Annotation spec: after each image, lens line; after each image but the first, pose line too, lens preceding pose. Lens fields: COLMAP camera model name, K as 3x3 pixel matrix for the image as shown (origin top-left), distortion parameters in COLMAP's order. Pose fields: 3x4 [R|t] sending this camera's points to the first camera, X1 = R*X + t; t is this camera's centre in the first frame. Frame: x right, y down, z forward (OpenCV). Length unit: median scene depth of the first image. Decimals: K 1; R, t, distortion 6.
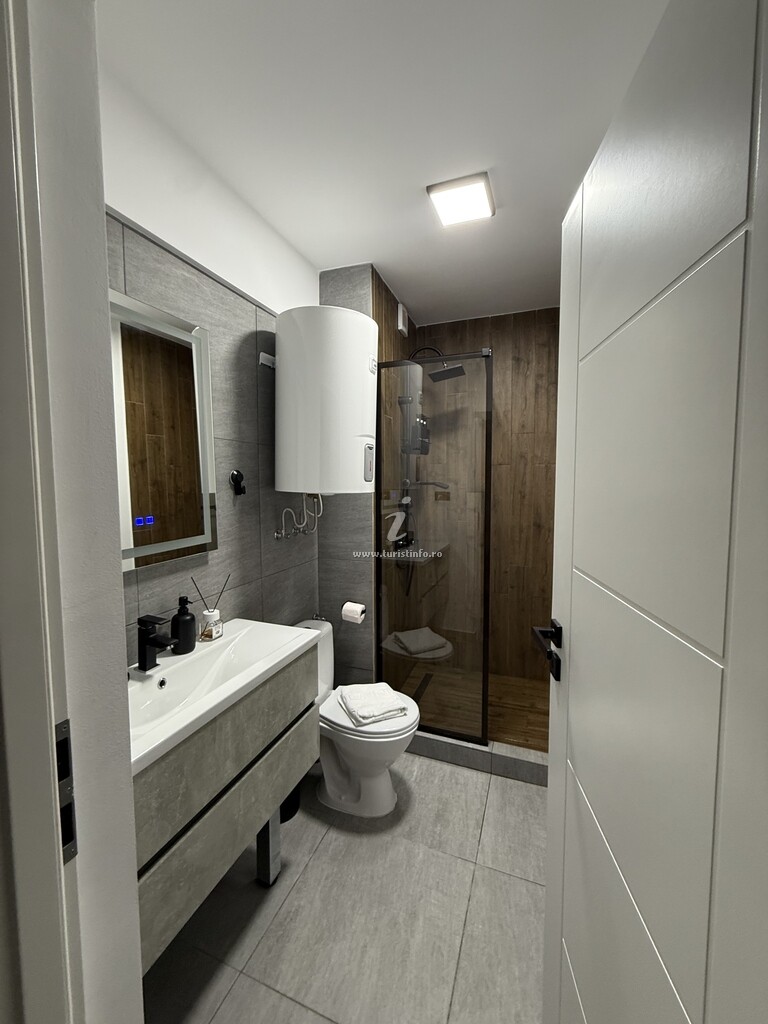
lens RADIAL K [[407.0, 0, 385.5], [0, 407.0, 507.2], [0, 0, 1]] dist [-0.000080, 0.000046]
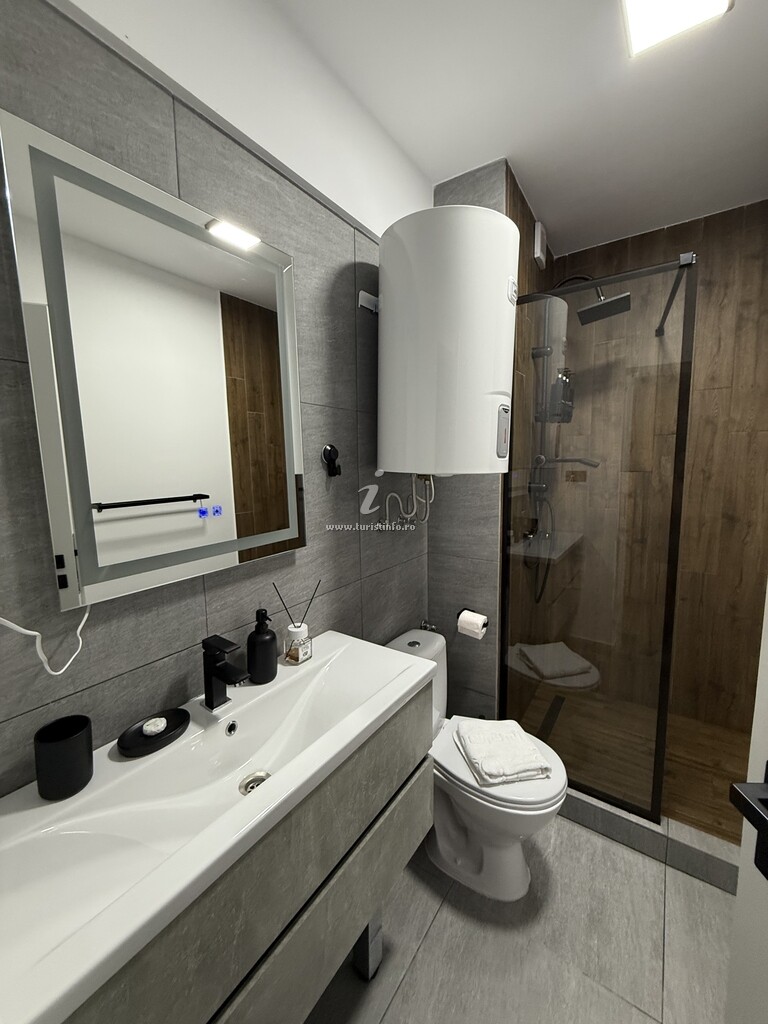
lens RADIAL K [[407.0, 0, 385.5], [0, 407.0, 507.2], [0, 0, 1]] dist [-0.000080, 0.000046]
pose [[0.970194, 0.017662, -0.241685, -0.065581], [-0.005527, 0.998694, 0.050794, -0.010170], [0.242266, -0.047944, 0.969025, 0.241017]]
